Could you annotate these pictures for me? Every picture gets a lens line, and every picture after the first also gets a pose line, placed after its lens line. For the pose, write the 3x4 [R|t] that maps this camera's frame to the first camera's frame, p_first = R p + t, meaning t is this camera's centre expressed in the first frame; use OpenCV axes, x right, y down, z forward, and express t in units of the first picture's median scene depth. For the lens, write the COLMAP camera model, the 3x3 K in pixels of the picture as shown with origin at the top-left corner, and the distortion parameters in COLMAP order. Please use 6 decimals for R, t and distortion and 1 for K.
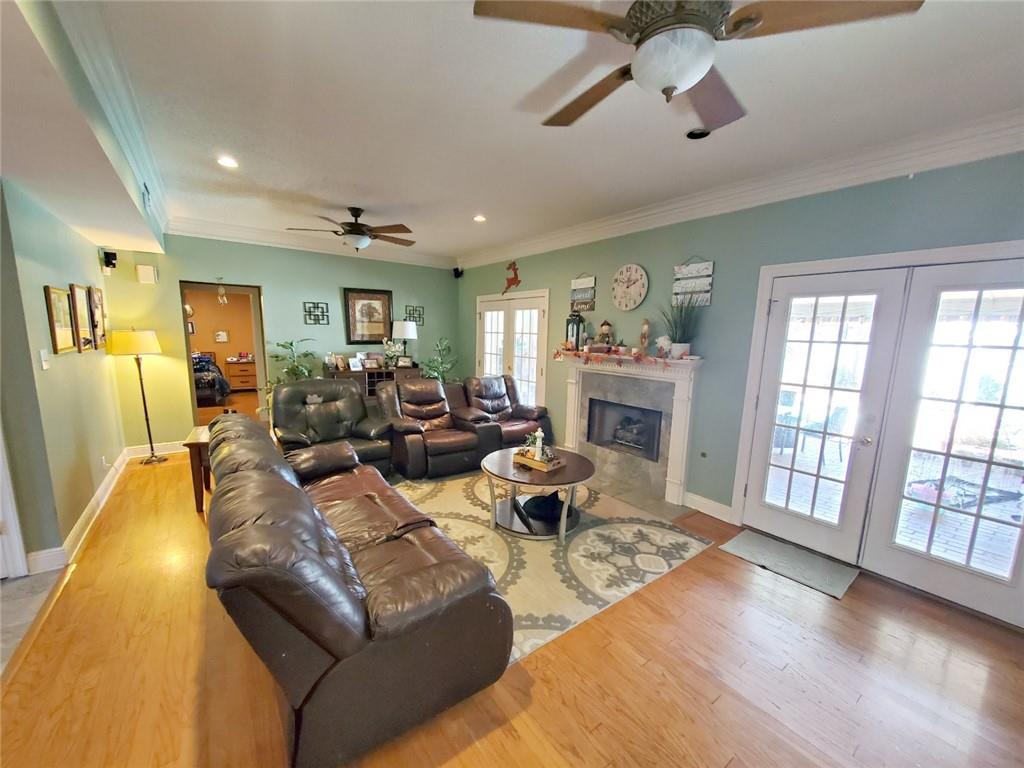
lens RADIAL K [[404.2, 0, 512.0], [0, 404.2, 398.2], [0, 0, 1]] dist [0.000739, -0.000308]
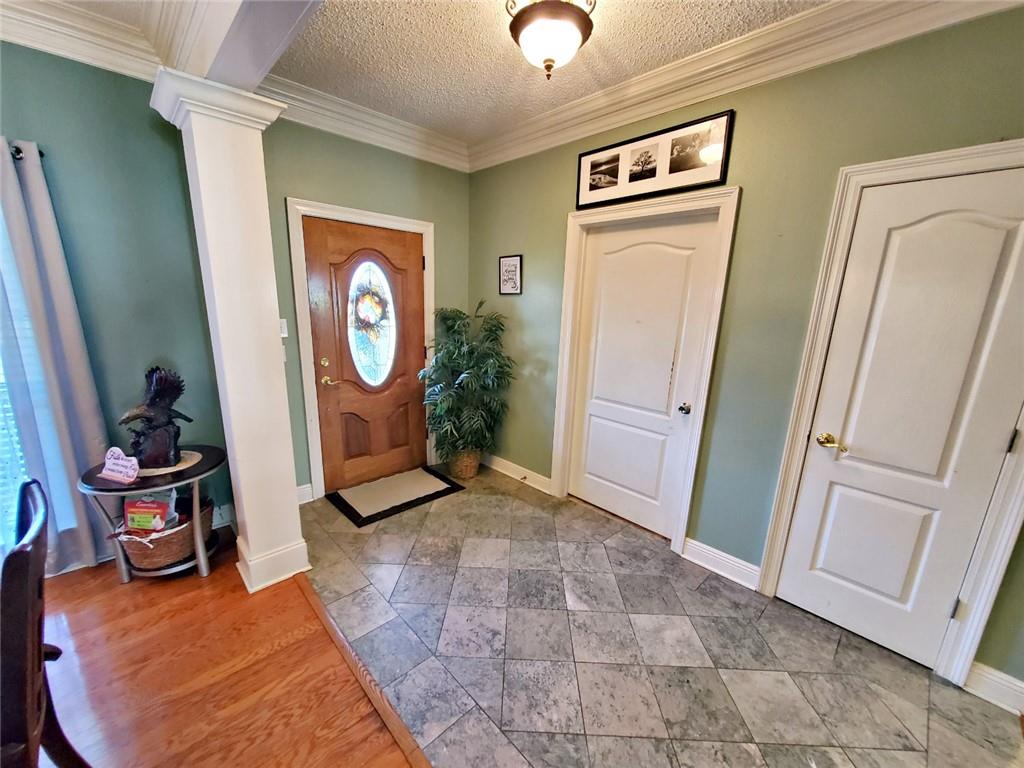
lens RADIAL K [[404.2, 0, 512.0], [0, 404.2, 398.2], [0, 0, 1]] dist [0.000739, -0.000308]
pose [[0.128899, 0.214683, -0.968141, -0.432489], [-0.189352, 0.963651, 0.188477, -0.011640], [0.973412, 0.159024, 0.164864, 0.038503]]
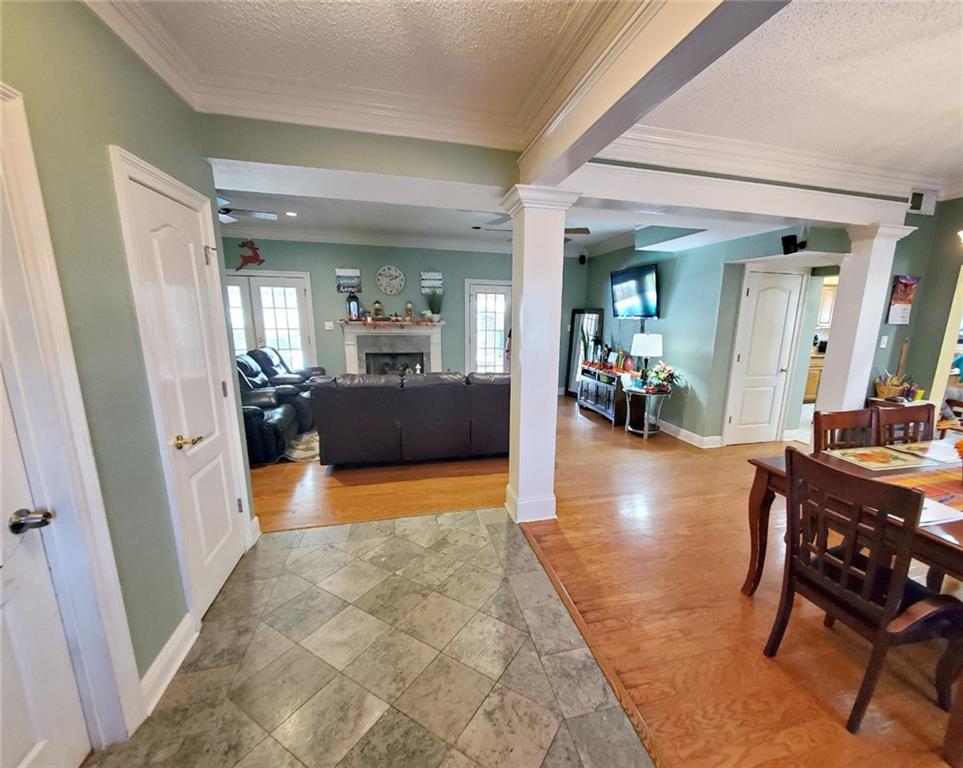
lens RADIAL K [[406.3, 0, 512.4], [0, 406.3, 397.9], [0, 0, 1]] dist [0.007762, -0.000135]
pose [[0.360580, -0.210186, 0.908737, -1.071652], [0.140782, 0.975382, 0.169739, -0.019157], [-0.922043, 0.066729, 0.381294, -0.045311]]
